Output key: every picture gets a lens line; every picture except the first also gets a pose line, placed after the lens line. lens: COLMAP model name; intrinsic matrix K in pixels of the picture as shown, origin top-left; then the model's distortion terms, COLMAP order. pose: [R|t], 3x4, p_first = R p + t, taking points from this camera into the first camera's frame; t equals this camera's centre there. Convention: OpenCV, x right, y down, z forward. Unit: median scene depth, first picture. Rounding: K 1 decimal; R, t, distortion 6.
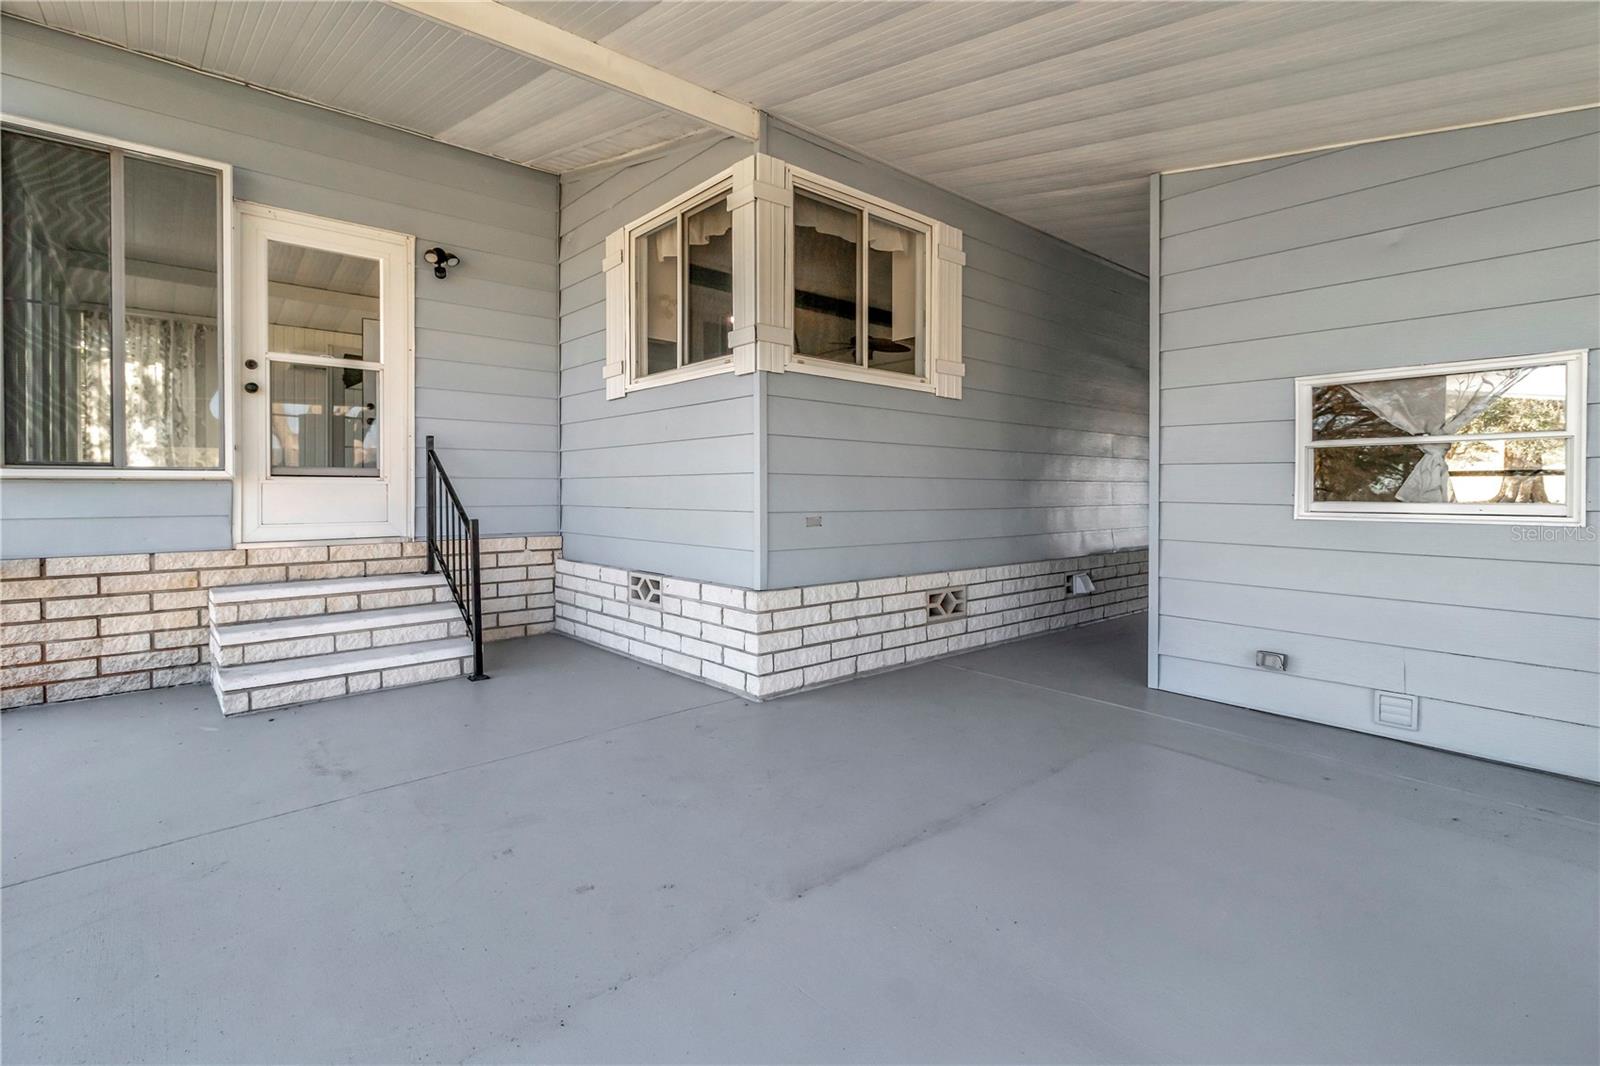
lens RADIAL K [[744.5, 0, 804.7], [0, 744.5, 496.3], [0, 0, 1]] dist [0.004331, 0.001310]
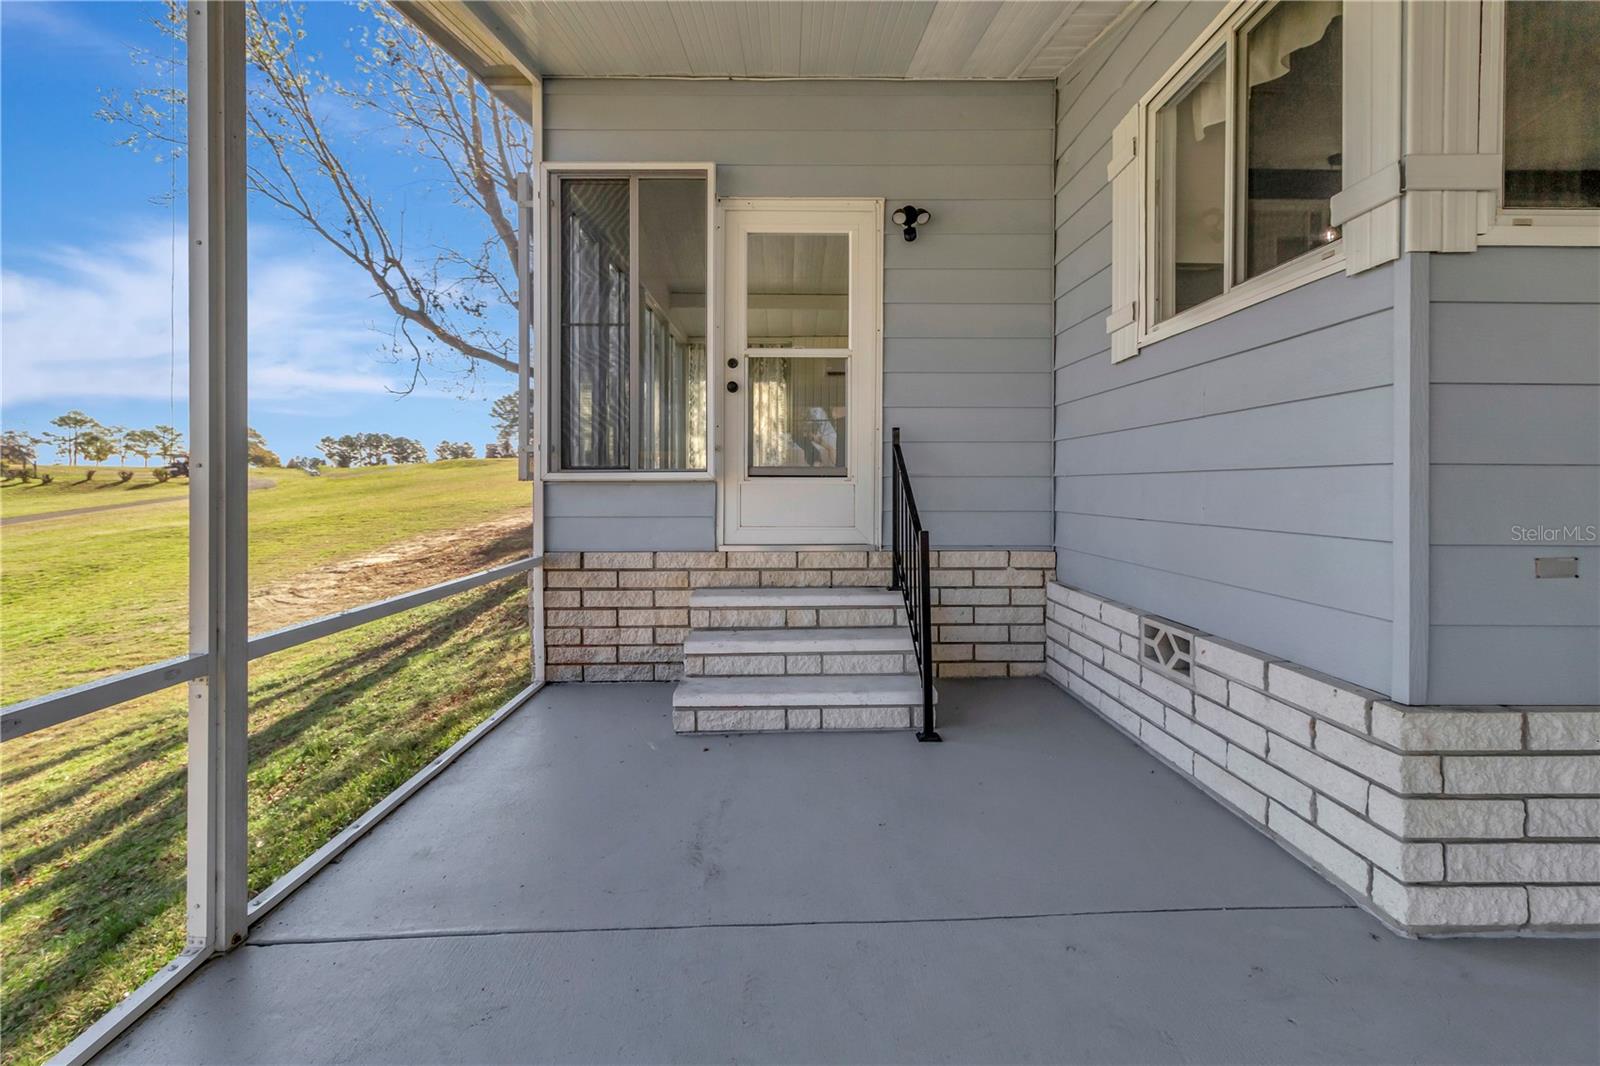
lens RADIAL K [[744.5, 0, 799.2], [0, 744.5, 494.0], [0, 0, 1]] dist [0.004331, 0.001310]
pose [[0.761552, 0.006541, -0.648070, -0.042156], [-0.004418, 0.999978, 0.004901, -0.010574], [0.648088, -0.000869, 0.761565, 0.326683]]
